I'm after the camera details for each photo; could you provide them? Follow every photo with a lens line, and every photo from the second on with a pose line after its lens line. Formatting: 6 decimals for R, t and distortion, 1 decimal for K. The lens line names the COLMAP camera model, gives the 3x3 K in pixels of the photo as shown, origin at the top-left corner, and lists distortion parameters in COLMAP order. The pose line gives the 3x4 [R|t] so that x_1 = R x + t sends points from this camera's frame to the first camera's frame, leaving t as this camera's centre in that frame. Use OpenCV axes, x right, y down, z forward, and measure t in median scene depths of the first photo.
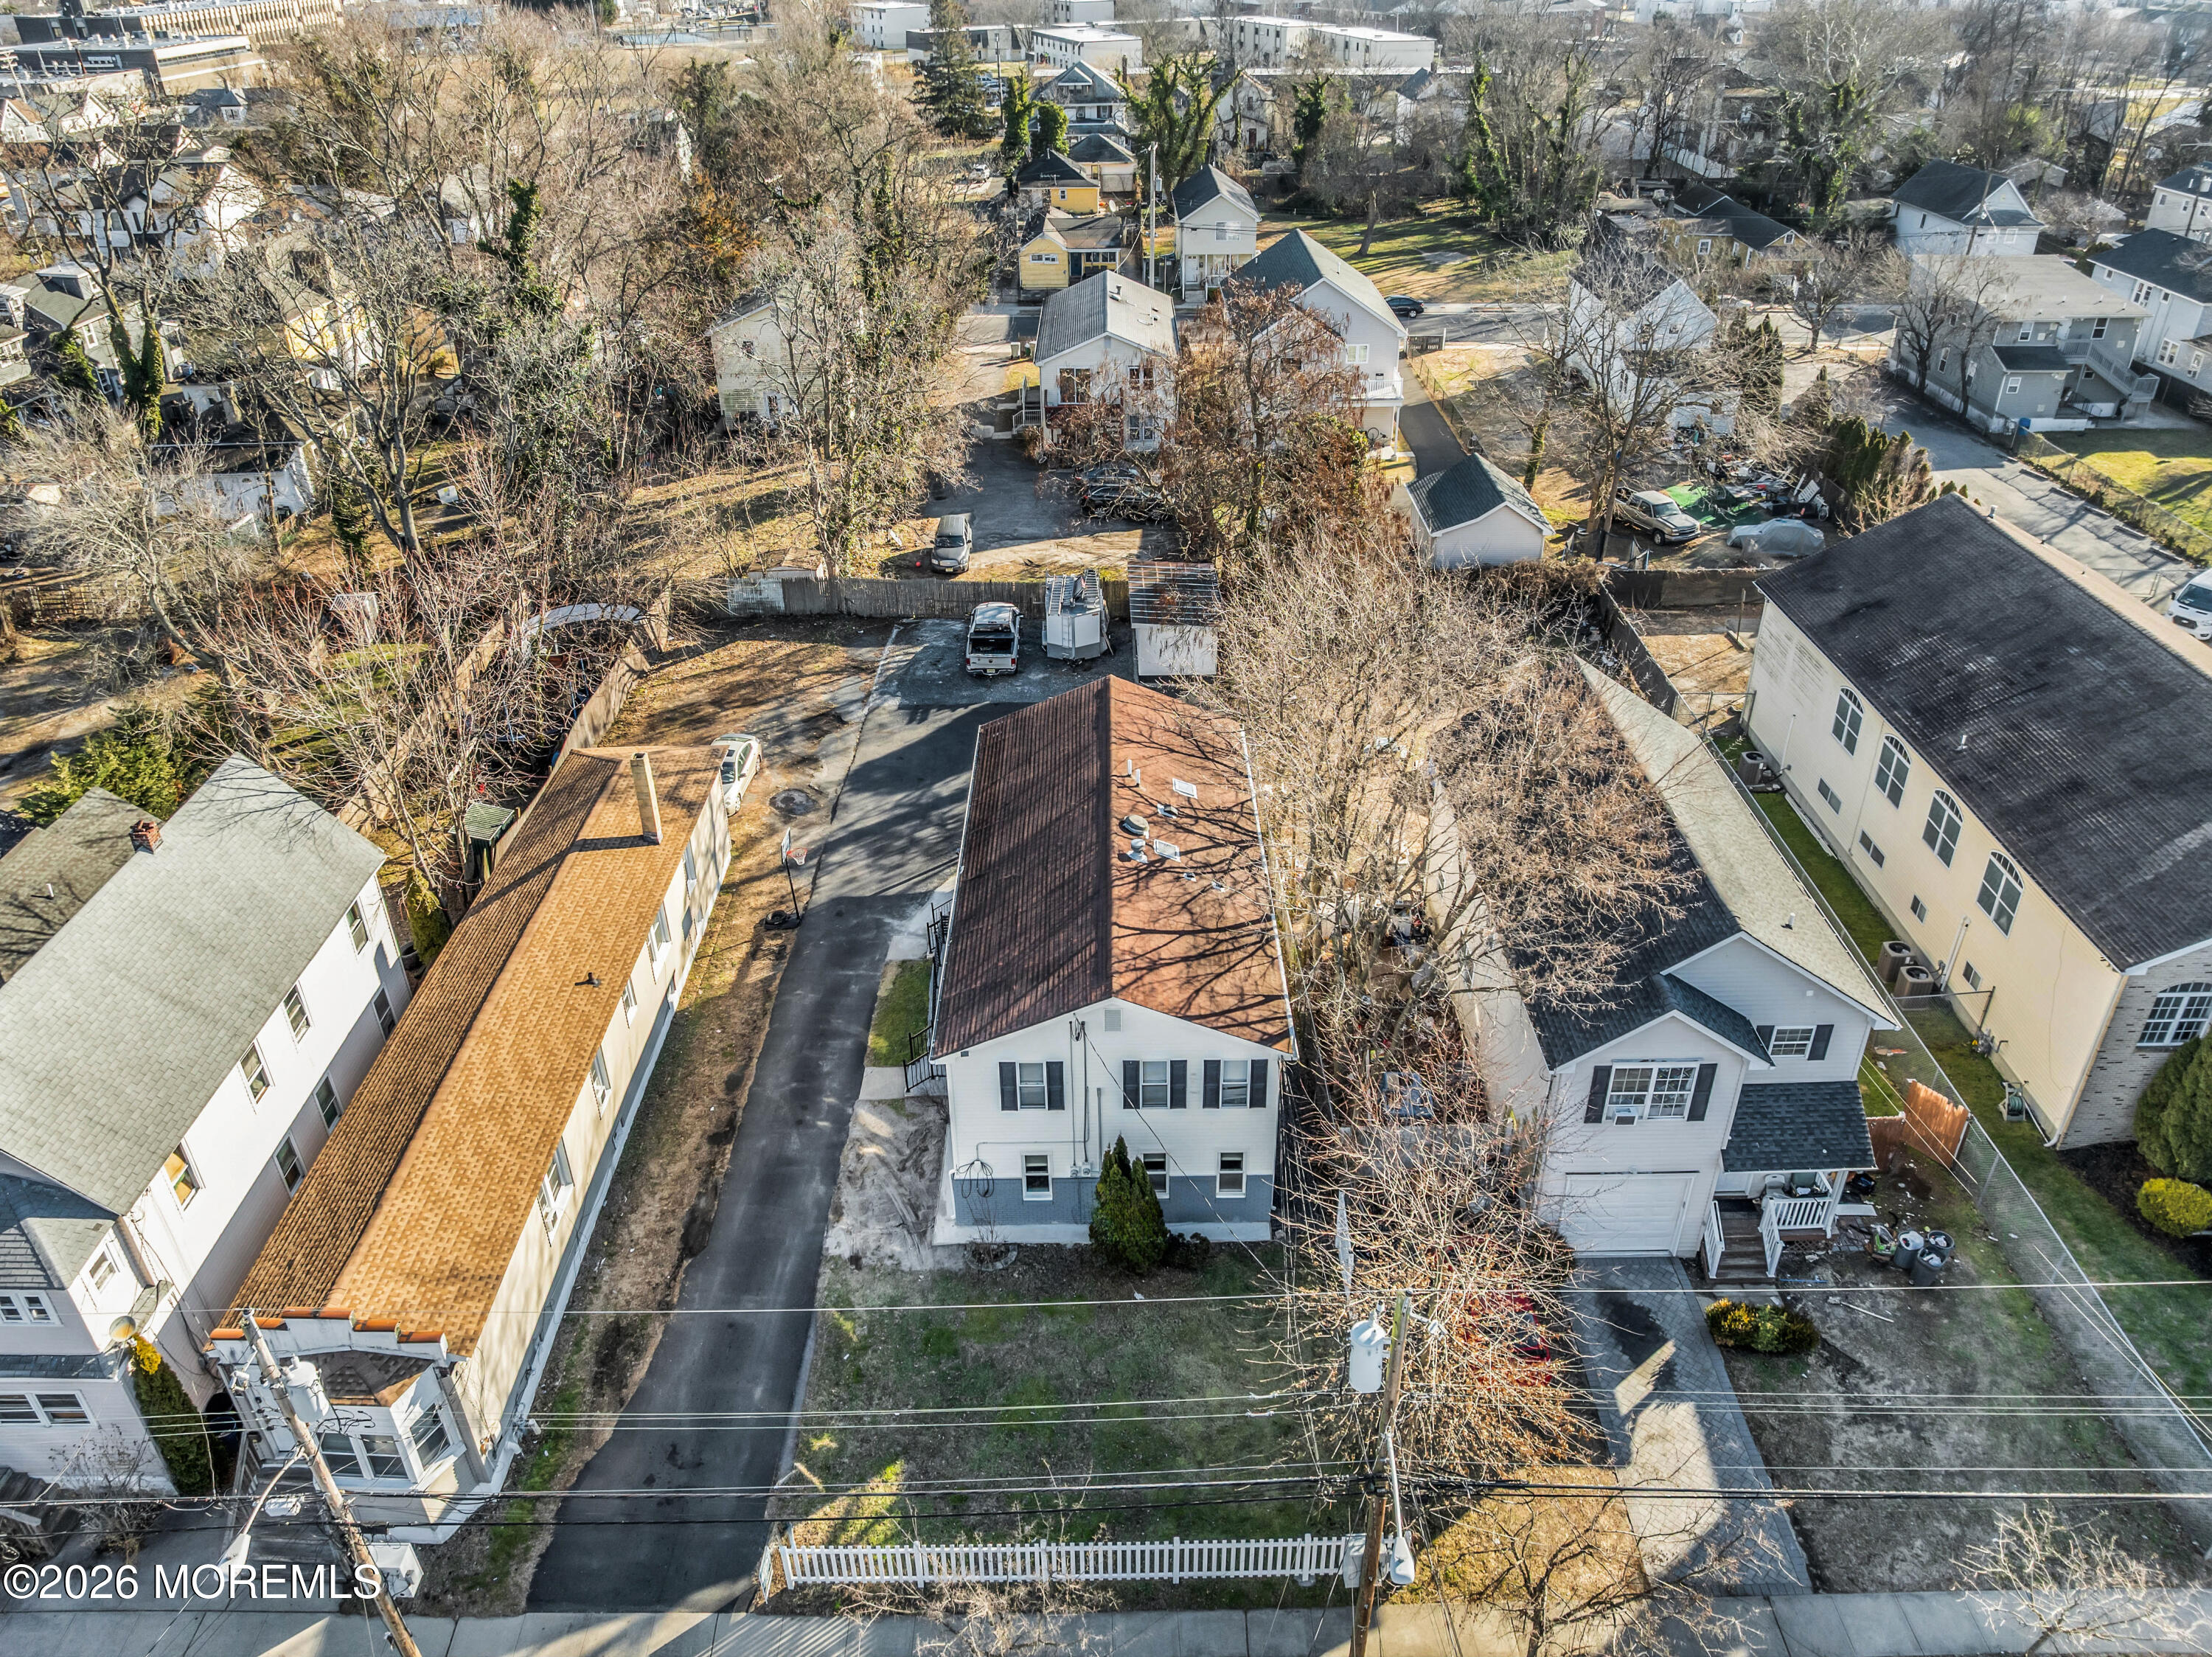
lens RADIAL K [[1558.0, 0, 1113.8], [0, 1558.0, 828.6], [0, 0, 1]] dist [-0.026560, -0.008943]
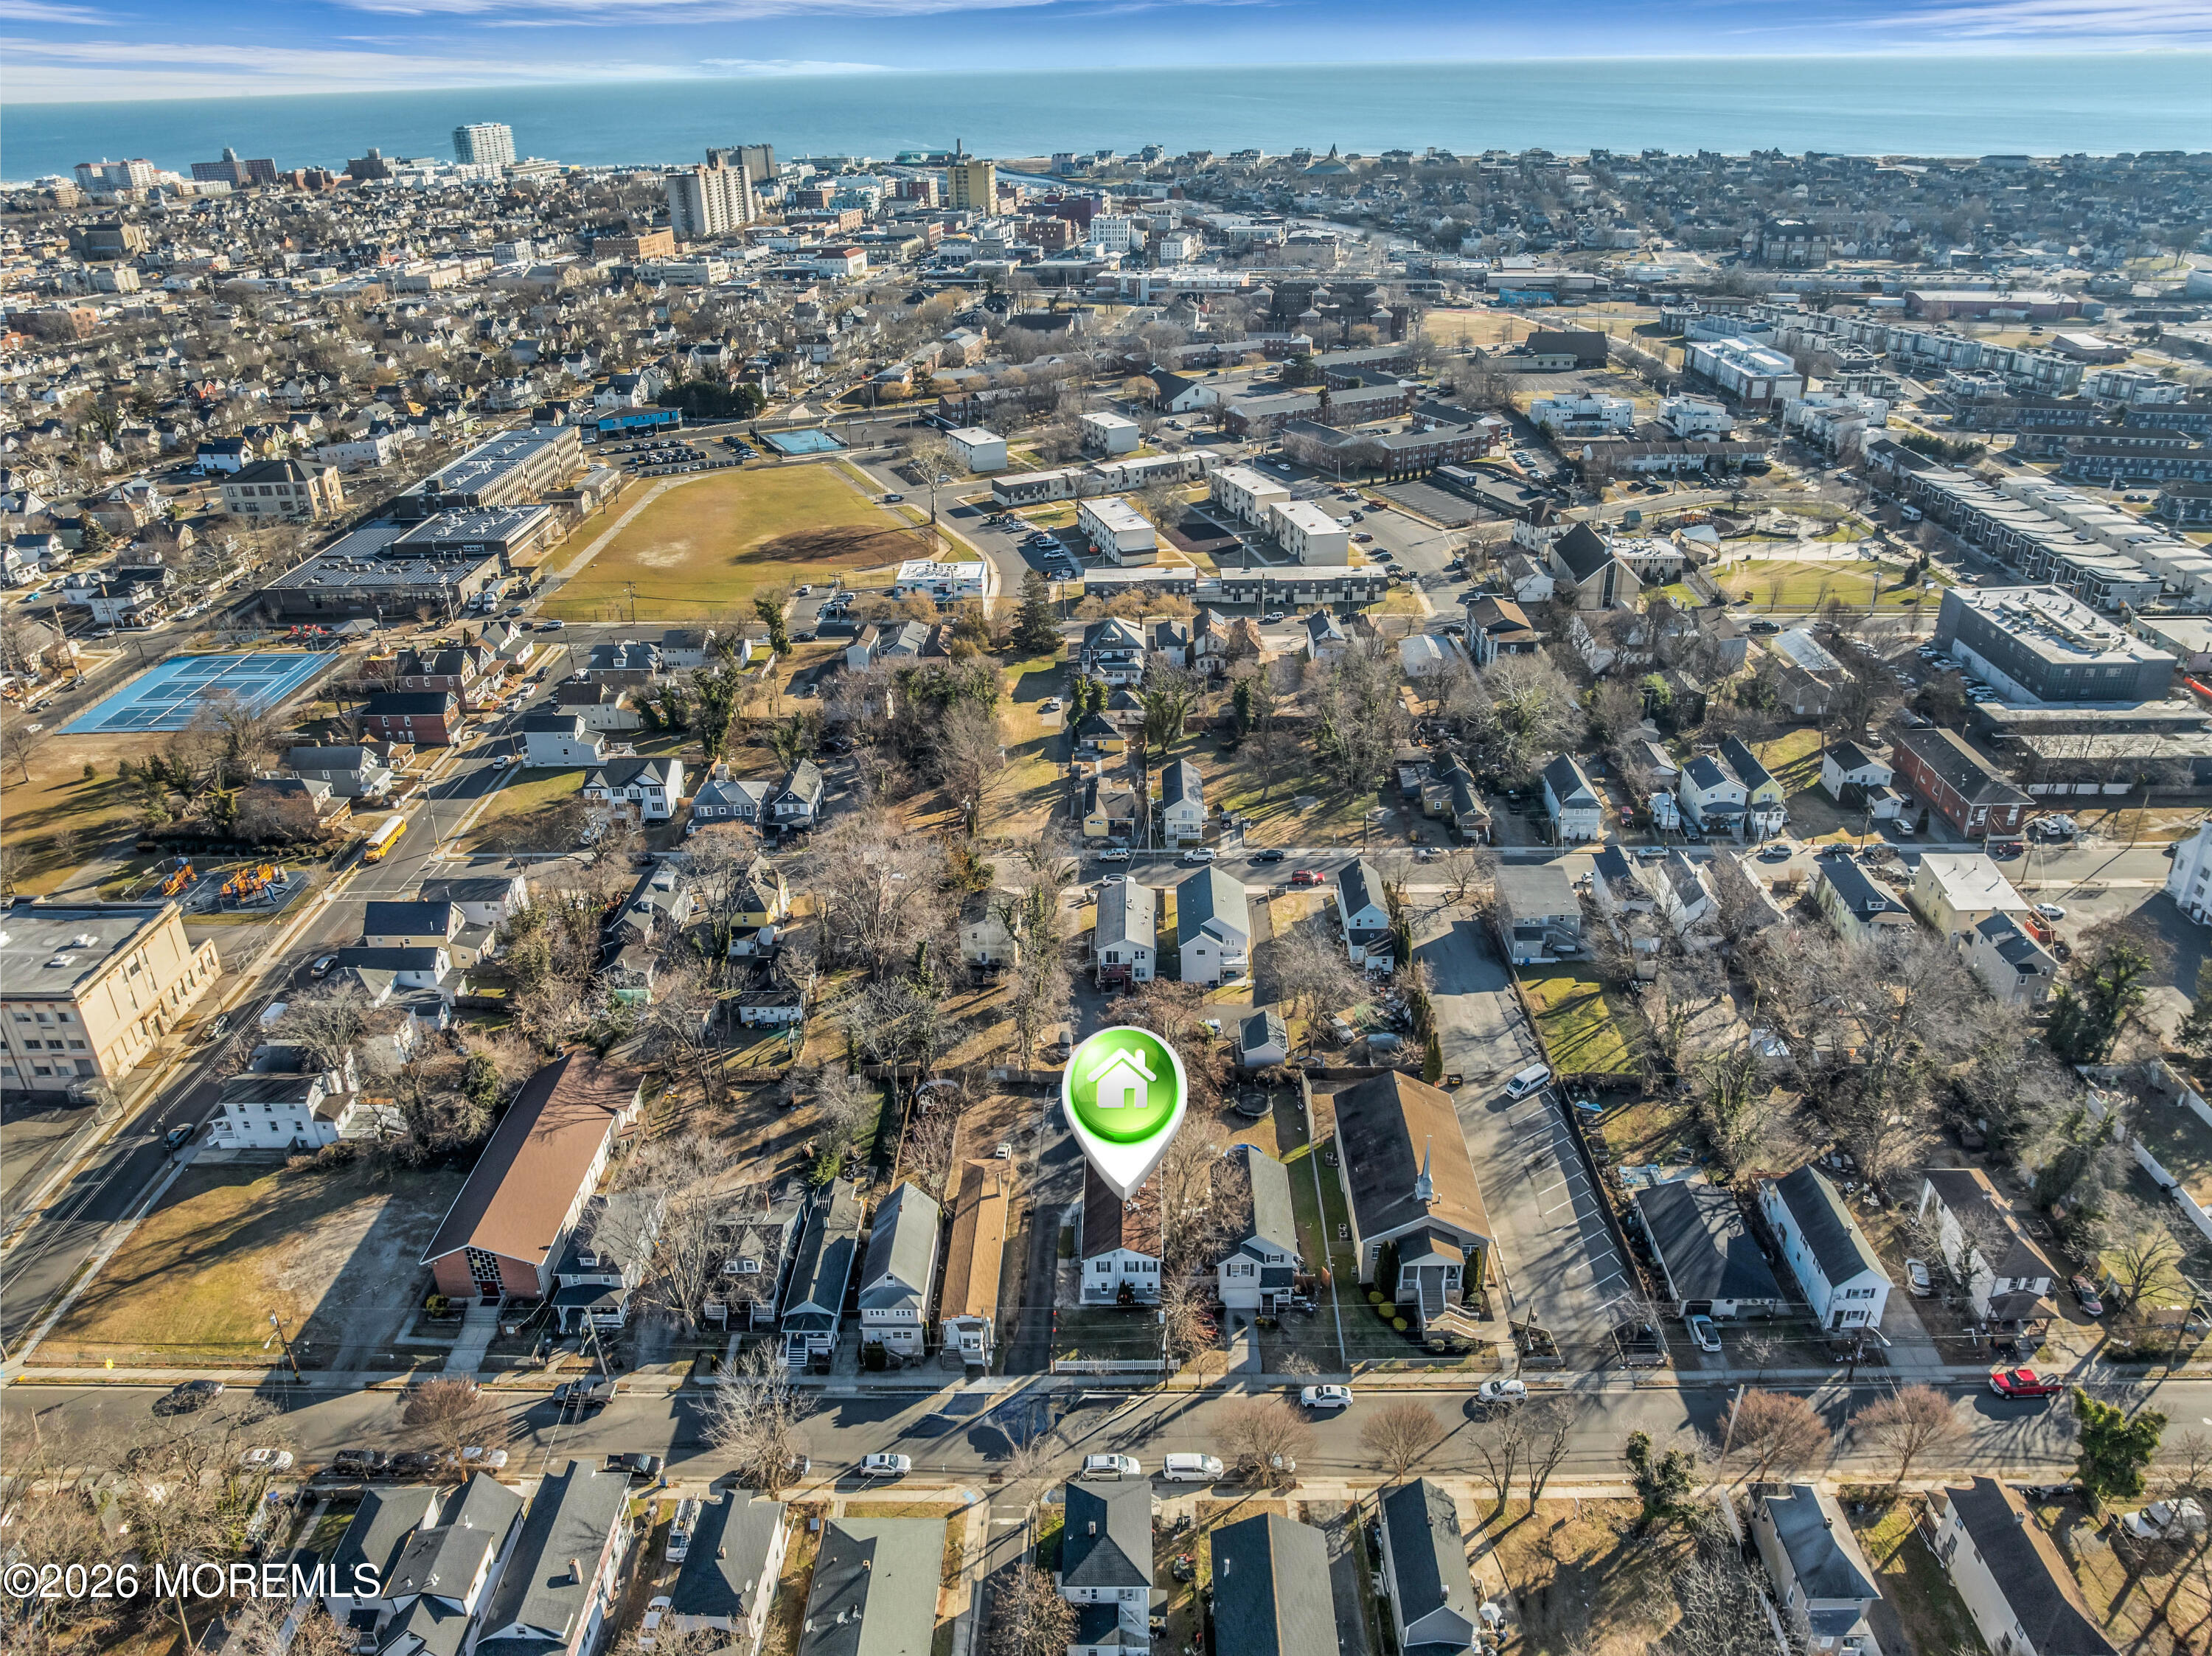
lens RADIAL K [[1557.9, 0, 1113.8], [0, 1557.9, 828.1], [0, 0, 1]] dist [-0.026560, -0.008943]
pose [[0.999787, 0.000978, -0.020622, 0.055507], [-0.002465, 0.997387, -0.072205, -0.635901], [0.020498, 0.072240, 0.997177, -2.924396]]
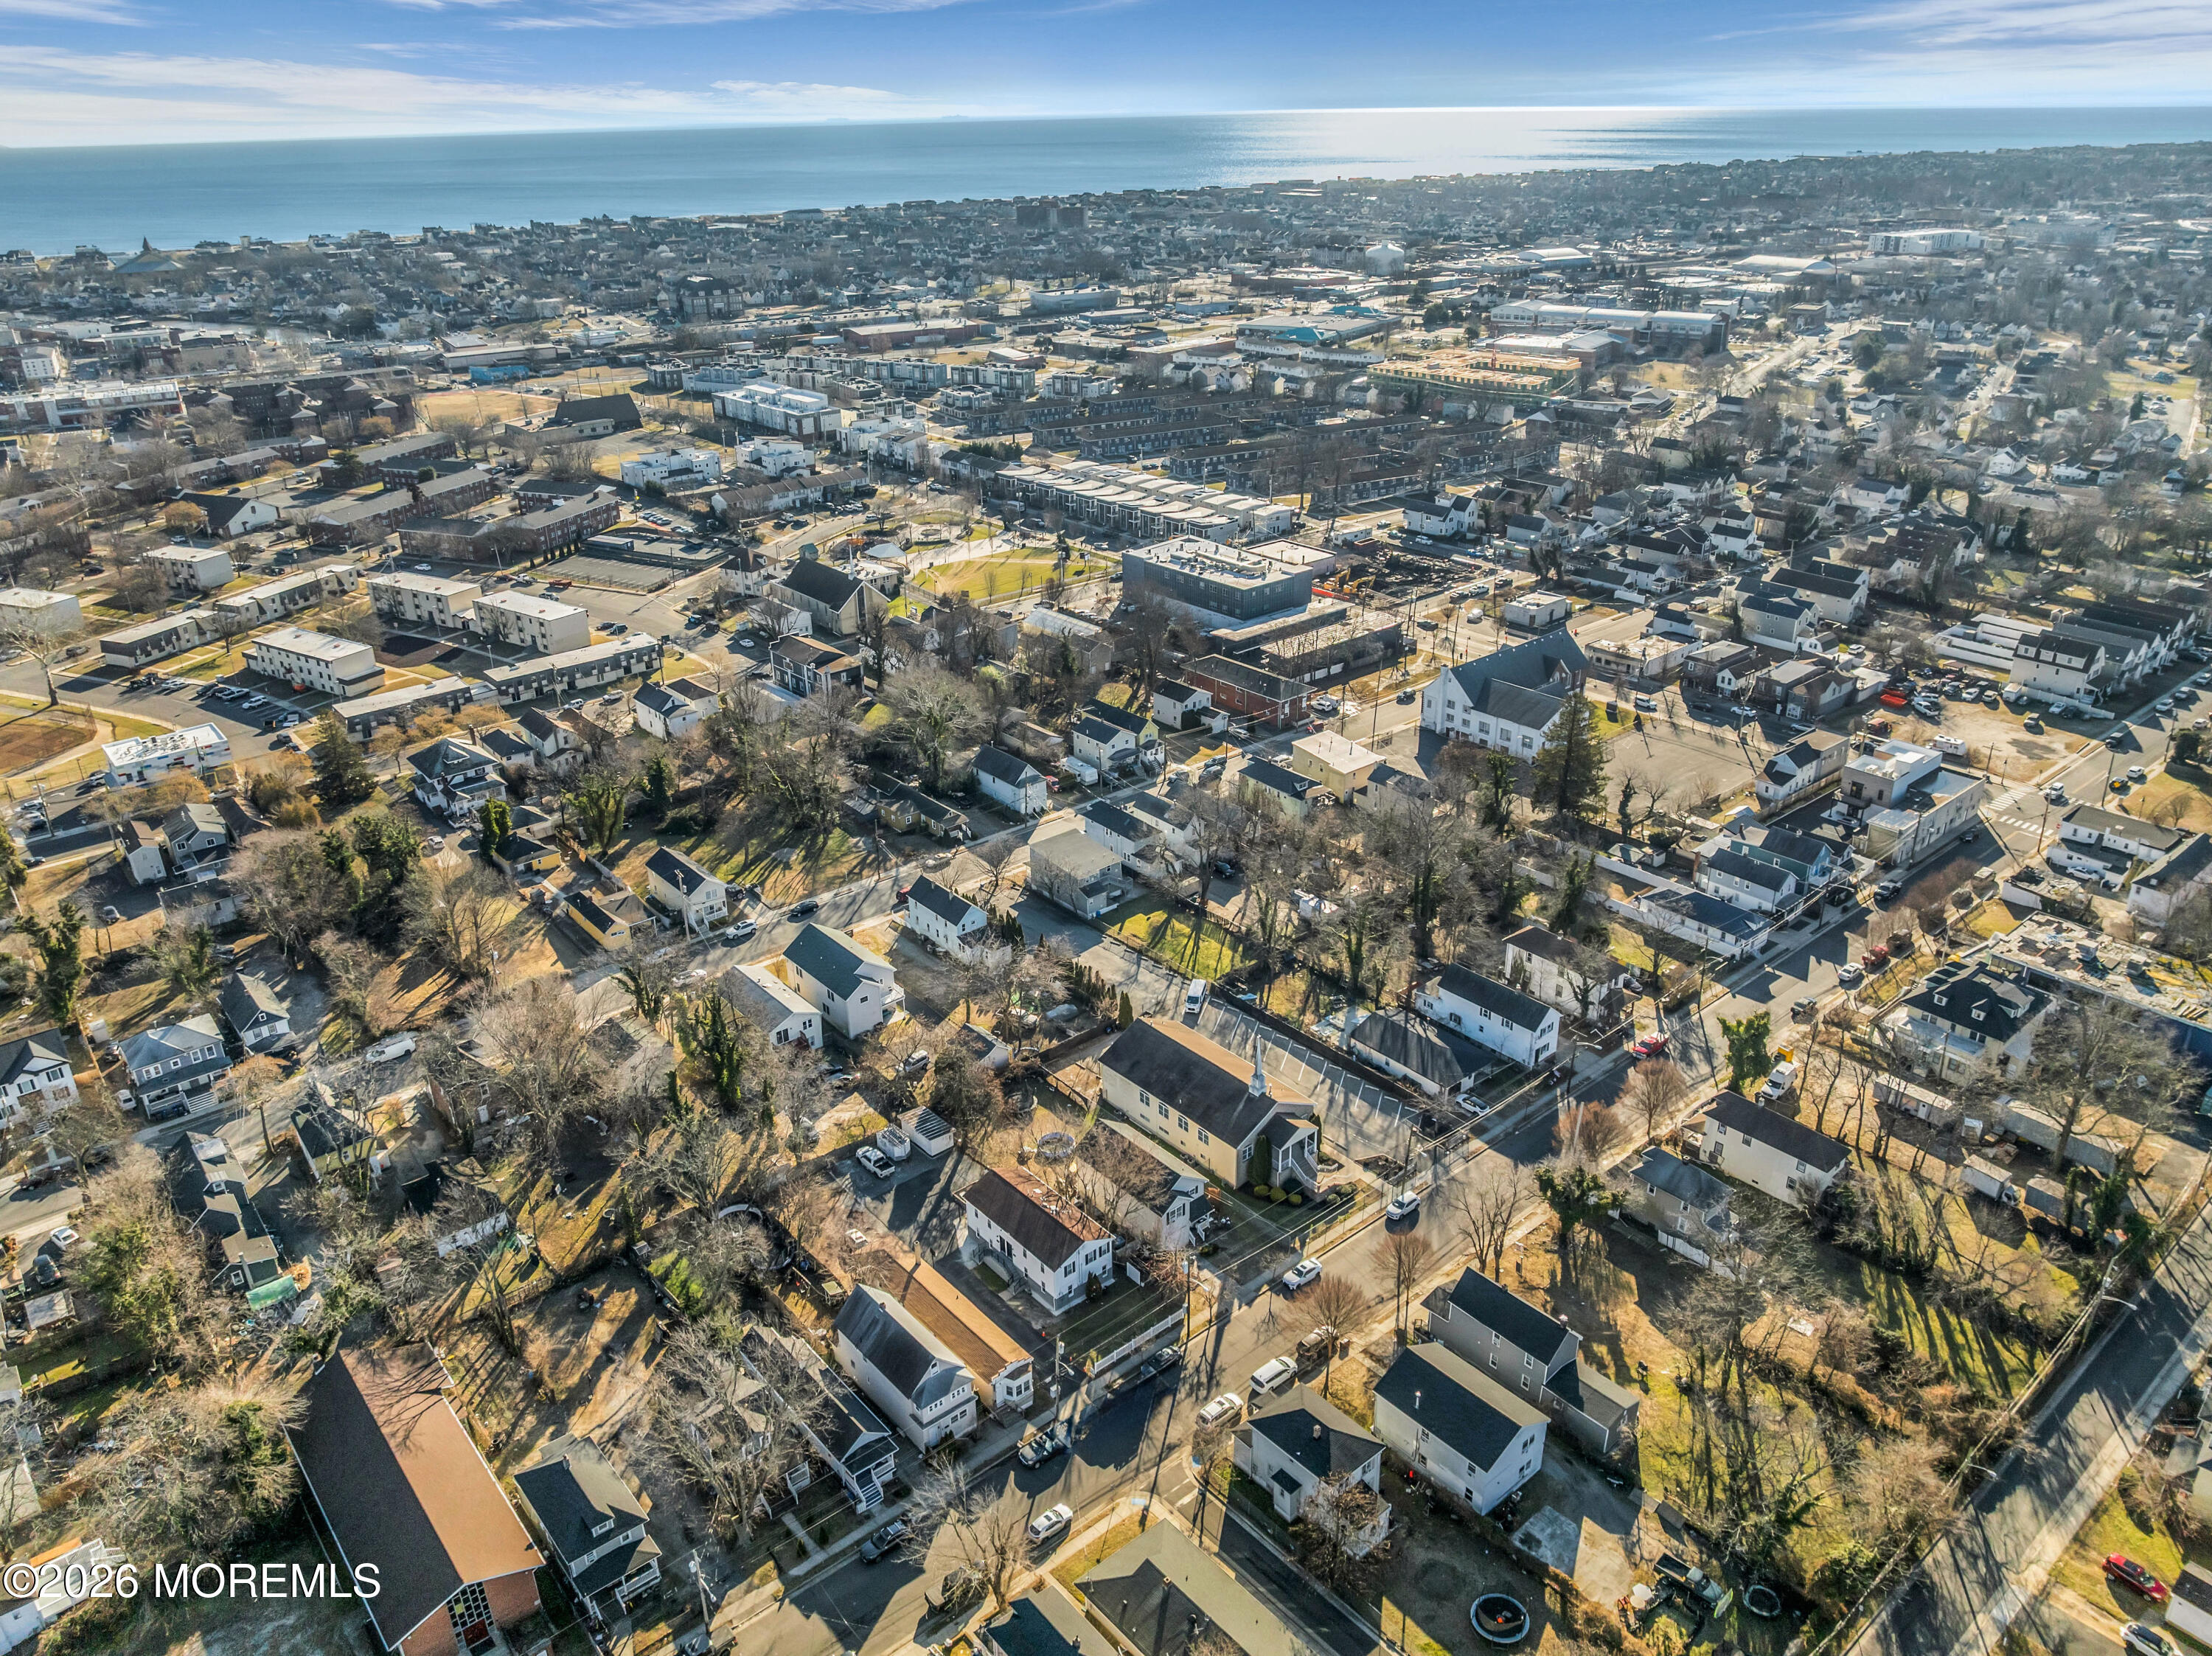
lens RADIAL K [[1557.9, 0, 1113.8], [0, 1557.9, 828.1], [0, 0, 1]] dist [-0.026560, -0.008943]
pose [[0.770481, -0.272633, 0.576221, -1.869744], [0.334155, 0.942518, -0.000866, -0.844848], [-0.542862, 0.193214, 0.817294, -2.554829]]
